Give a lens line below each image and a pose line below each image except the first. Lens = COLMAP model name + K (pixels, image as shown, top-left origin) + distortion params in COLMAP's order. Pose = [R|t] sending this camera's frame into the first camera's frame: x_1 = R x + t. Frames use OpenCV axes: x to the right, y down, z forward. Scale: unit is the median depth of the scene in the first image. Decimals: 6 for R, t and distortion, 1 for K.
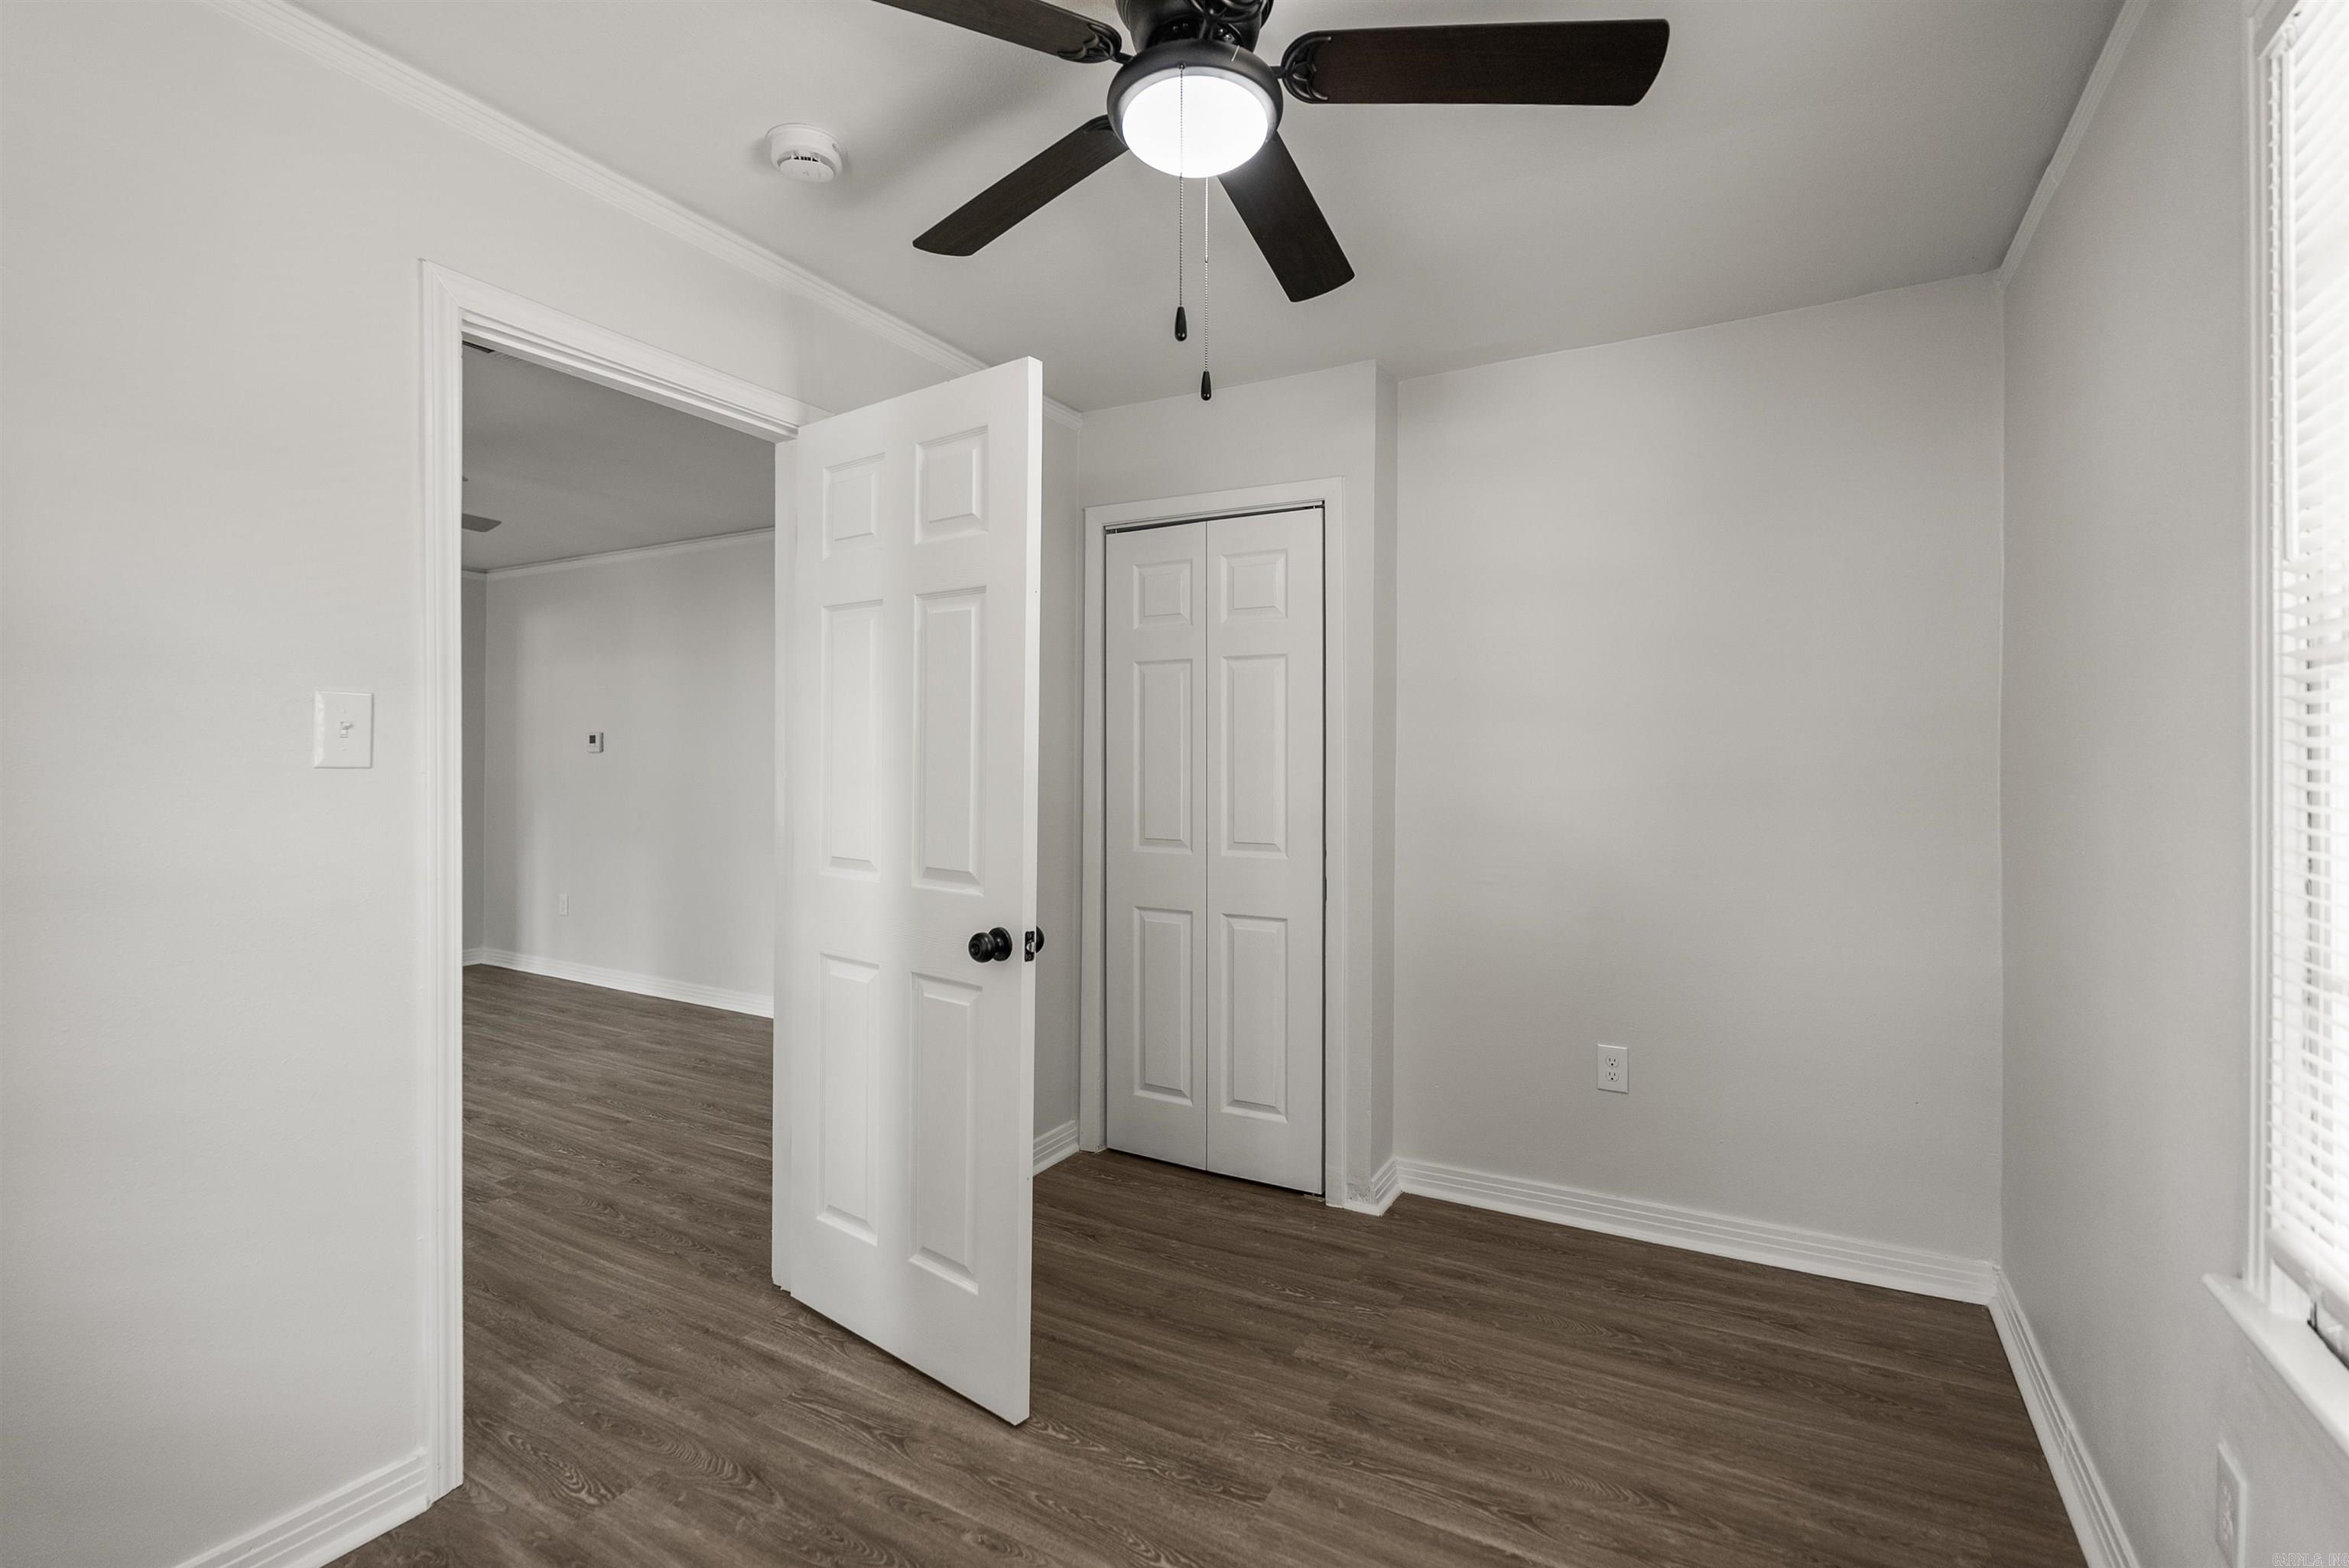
lens RADIAL K [[1063.3, 0, 1178.2], [0, 1063.3, 761.4], [0, 0, 1]] dist [-0.010012, 0.001669]
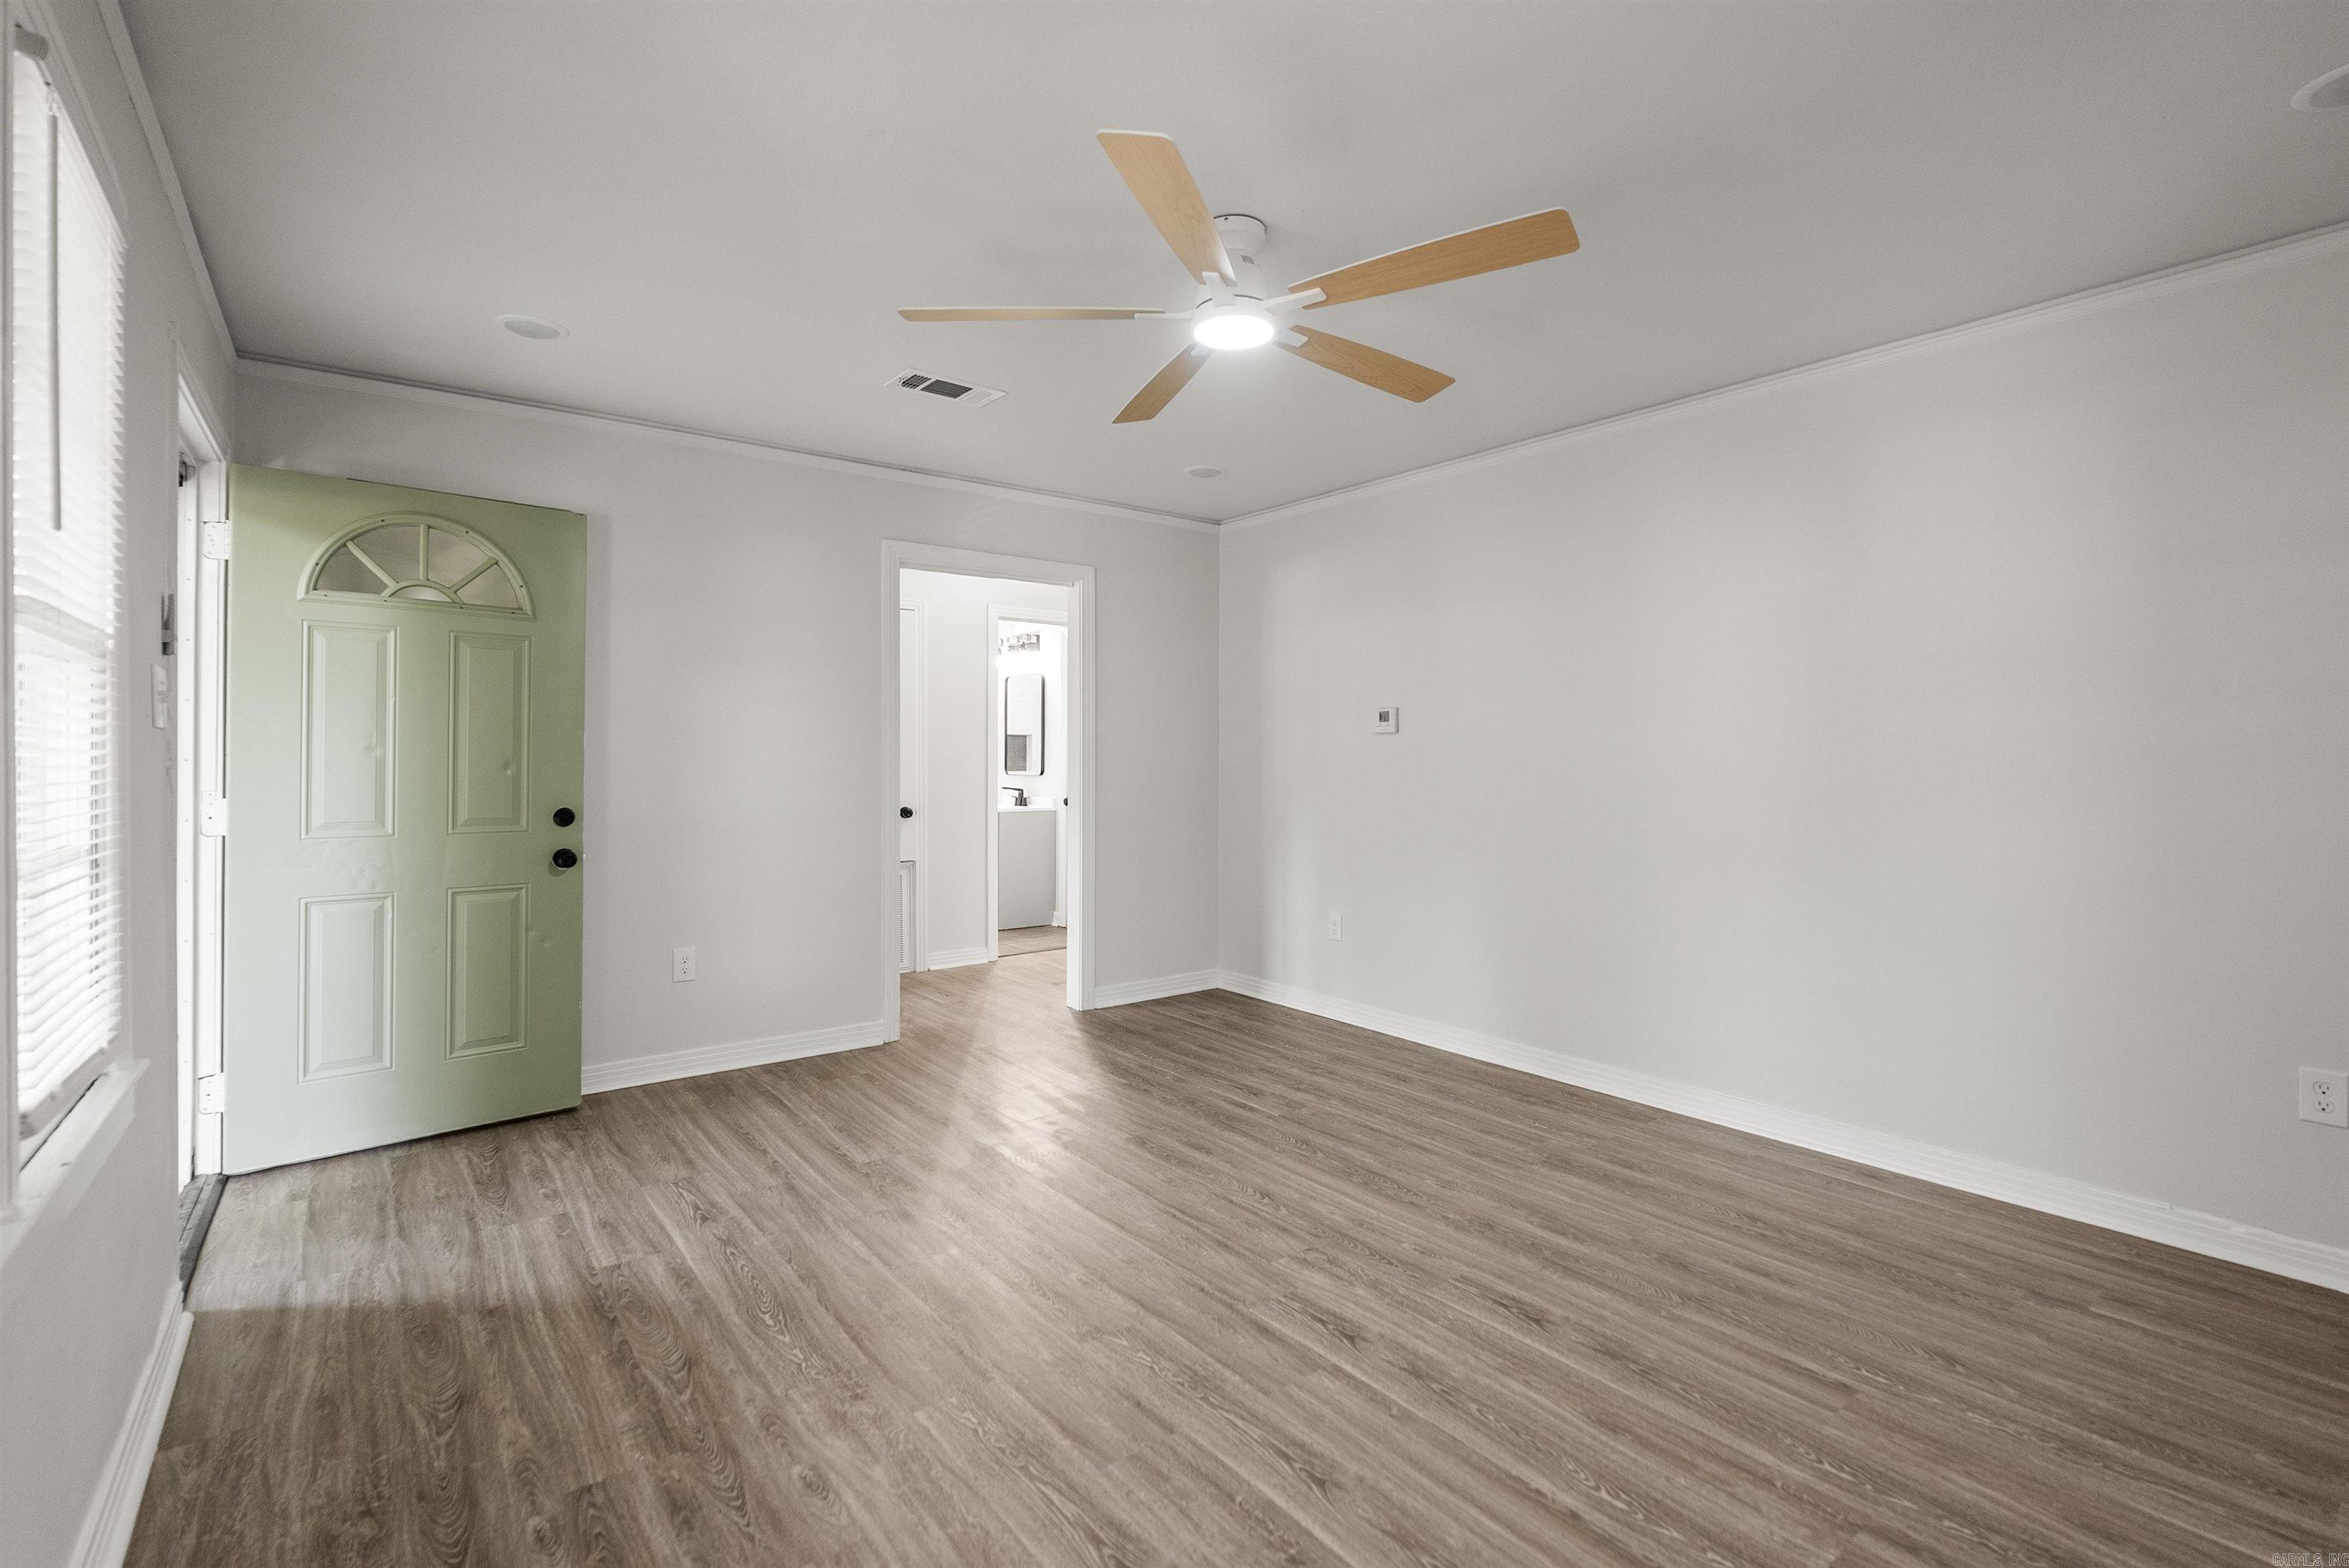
lens RADIAL K [[1063.3, 0, 1178.8], [0, 1063.3, 766.9], [0, 0, 1]] dist [-0.010012, 0.001669]
pose [[0.922929, -0.008250, -0.384881, -0.586252], [0.016834, 0.999679, 0.018938, -0.002915], [0.384601, -0.023957, 0.922772, 0.334967]]
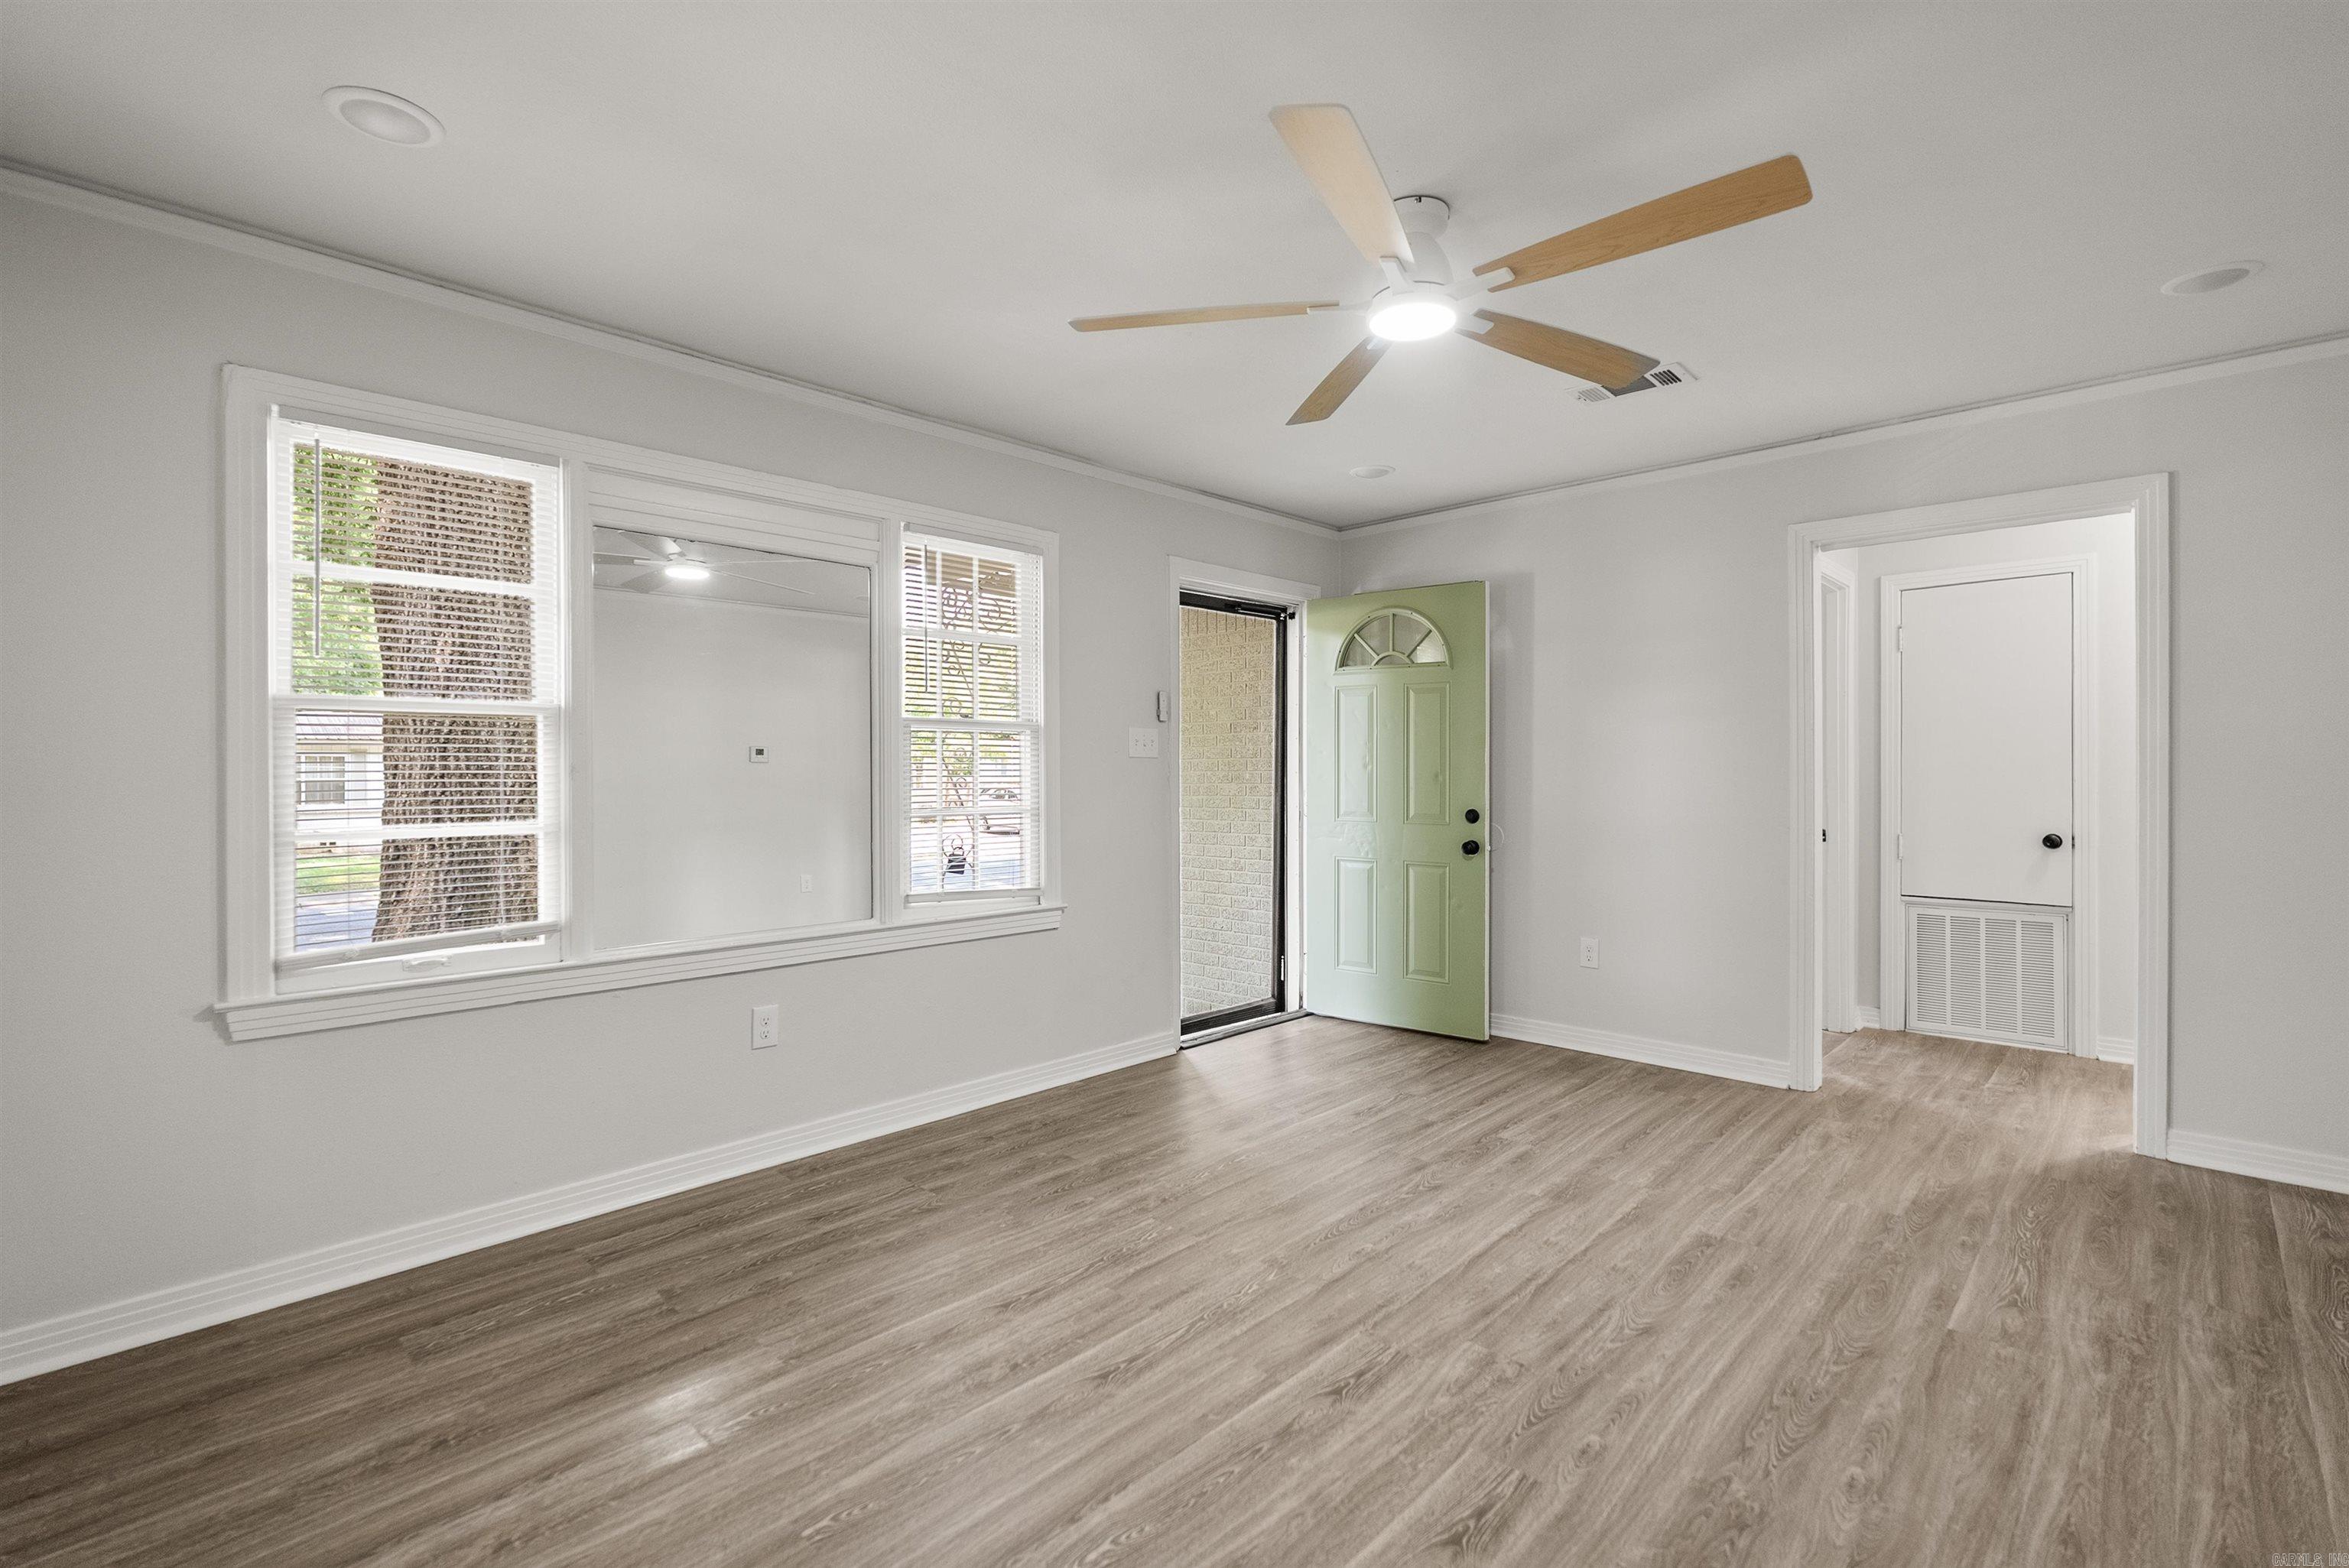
lens RADIAL K [[1063.3, 0, 1184.9], [0, 1063.3, 779.7], [0, 0, 1]] dist [-0.010012, 0.001669]
pose [[-0.247822, -0.003939, -0.968797, -0.193808], [0.014509, 0.999864, -0.007777, 0.012163], [0.968697, -0.015984, -0.247732, 0.944454]]
